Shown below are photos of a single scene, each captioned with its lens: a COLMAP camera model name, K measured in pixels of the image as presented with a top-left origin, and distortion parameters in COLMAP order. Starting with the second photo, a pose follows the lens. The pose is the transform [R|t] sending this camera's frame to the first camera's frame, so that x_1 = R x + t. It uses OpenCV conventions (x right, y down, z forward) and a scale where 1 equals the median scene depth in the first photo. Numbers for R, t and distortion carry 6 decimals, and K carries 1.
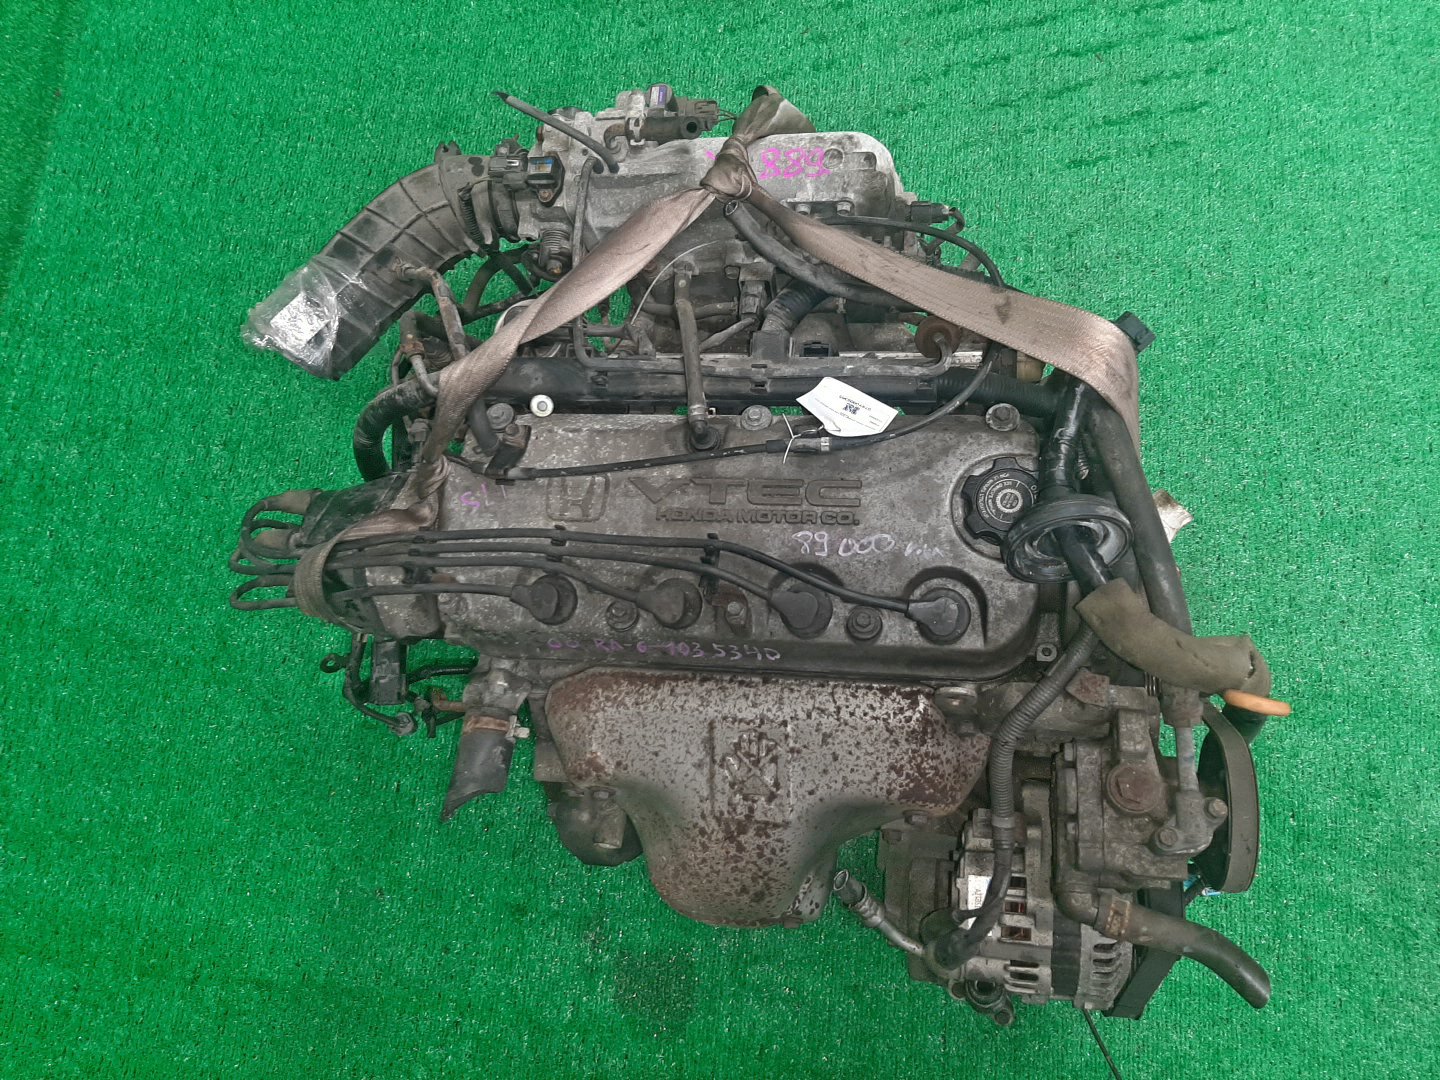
lens RADIAL K [[1077.2, 0, 723.7], [0, 1077.2, 543.0], [0, 0, 1]] dist [0.002345, -0.005354]
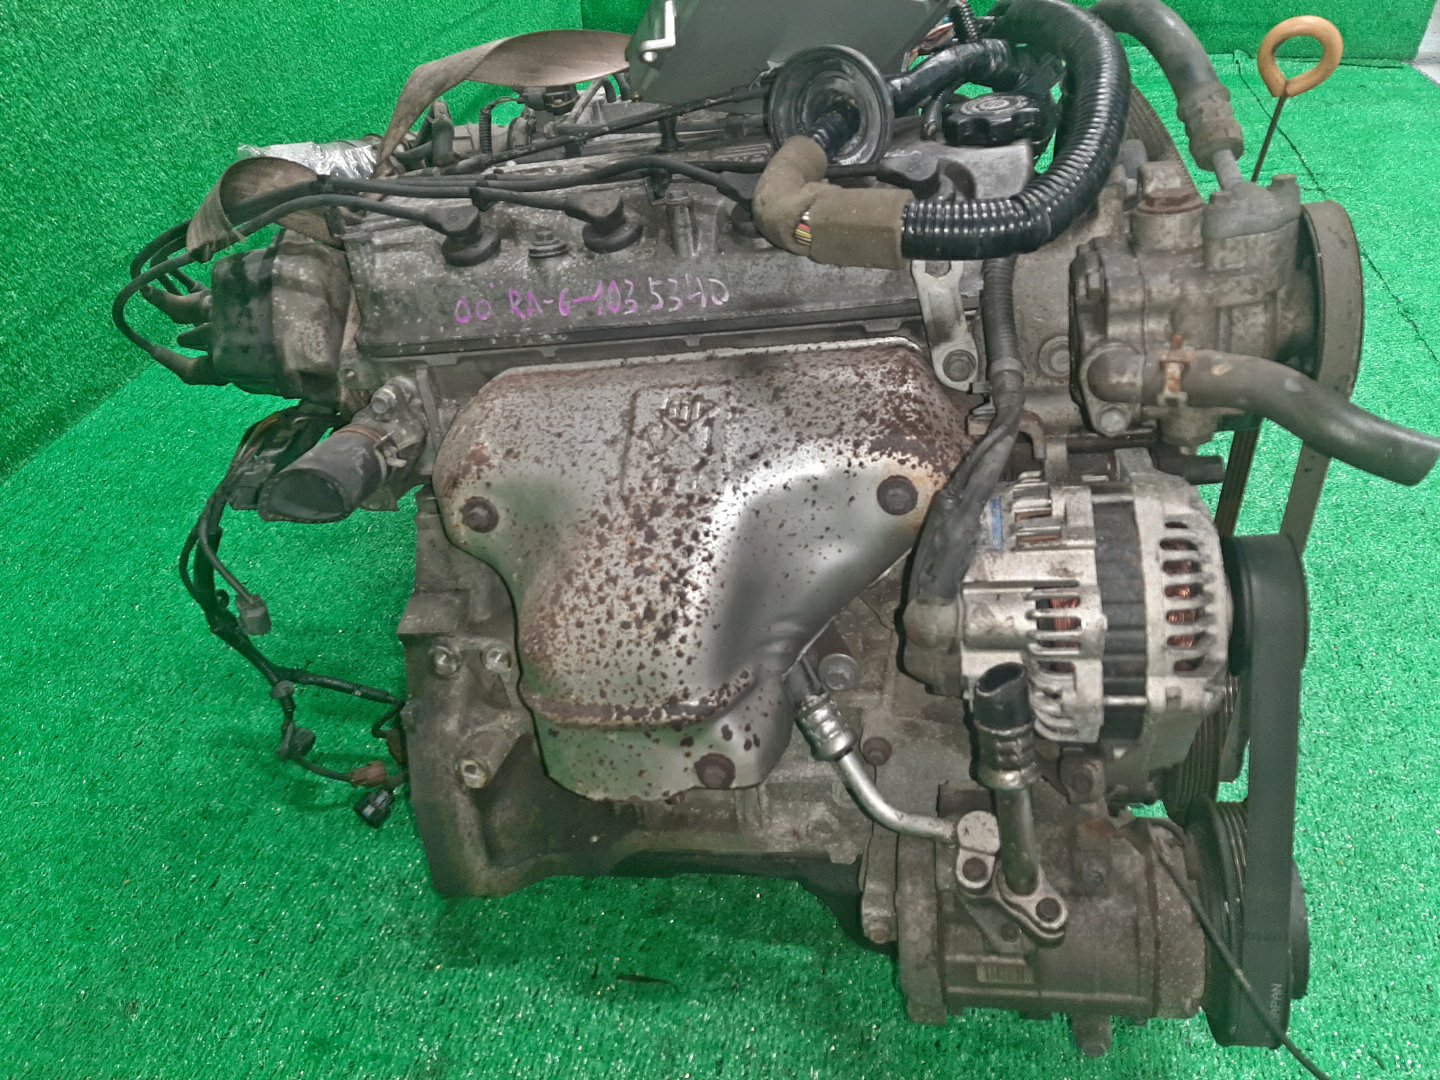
lens RADIAL K [[1077.2, 0, 716.5], [0, 1077.2, 540.7], [0, 0, 1]] dist [0.002345, -0.005354]
pose [[0.995129, 0.087192, -0.046005, 0.093557], [-0.097794, 0.814080, -0.572459, 0.700947], [-0.012462, 0.574170, 0.818641, 0.414666]]
